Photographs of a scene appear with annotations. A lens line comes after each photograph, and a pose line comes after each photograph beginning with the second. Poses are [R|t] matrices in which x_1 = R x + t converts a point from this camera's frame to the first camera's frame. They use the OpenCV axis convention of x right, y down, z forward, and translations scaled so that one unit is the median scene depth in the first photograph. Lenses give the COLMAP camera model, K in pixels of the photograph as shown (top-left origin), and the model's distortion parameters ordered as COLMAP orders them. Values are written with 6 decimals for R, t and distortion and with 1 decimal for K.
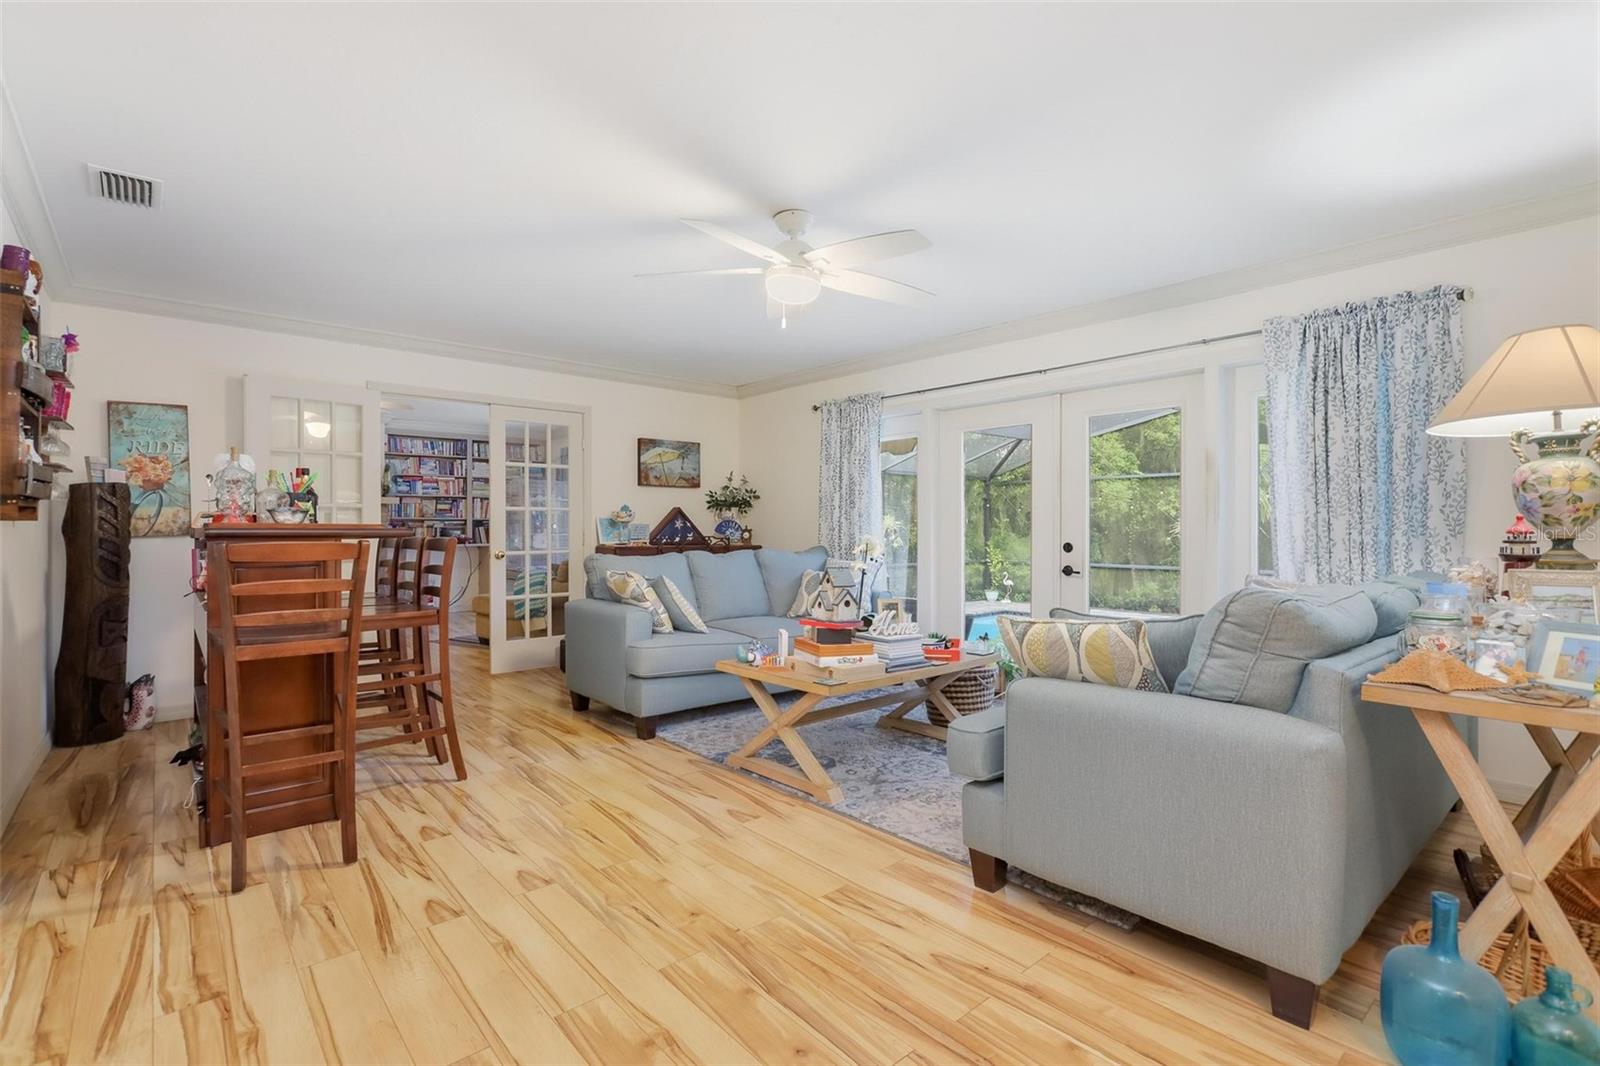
lens RADIAL K [[735.6, 0, 794.9], [0, 735.6, 527.6], [0, 0, 1]] dist [-0.000392, -0.000027]
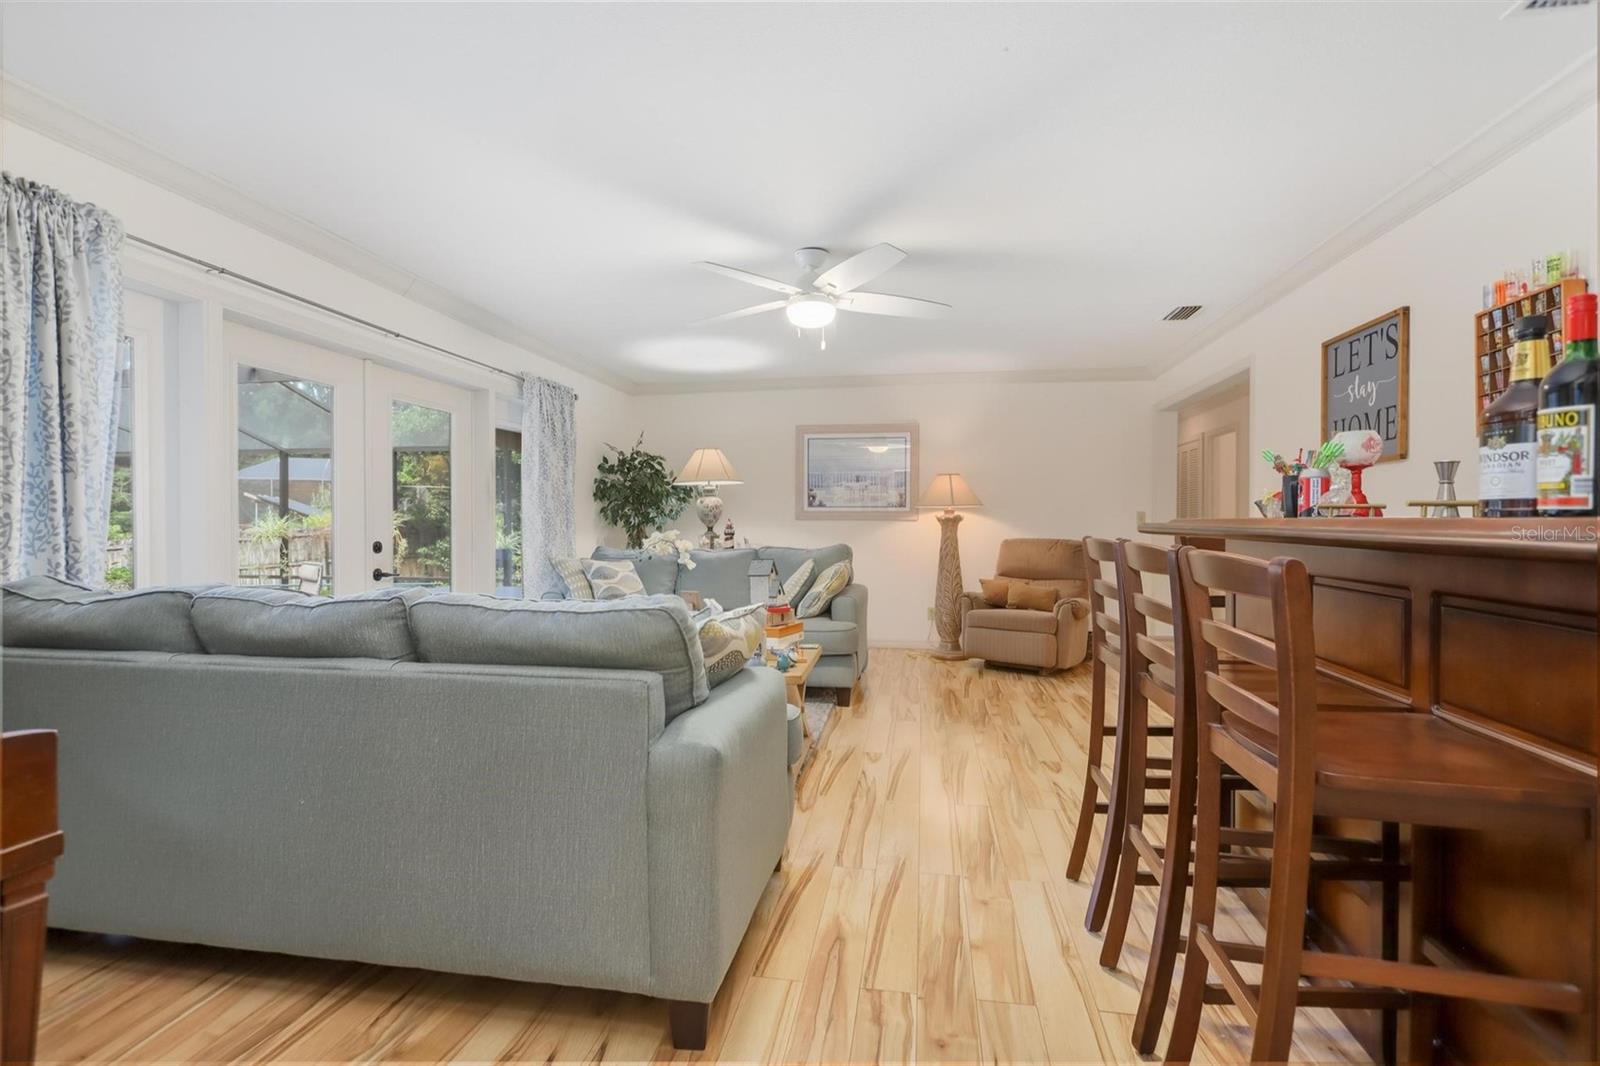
lens RADIAL K [[735.6, 0, 794.9], [0, 735.6, 527.6], [0, 0, 1]] dist [-0.000392, -0.000027]
pose [[-0.628369, -0.005562, 0.777895, -0.810584], [0.001160, 0.999967, 0.008086, -0.002759], [-0.777914, 0.005983, -0.628342, 1.604679]]
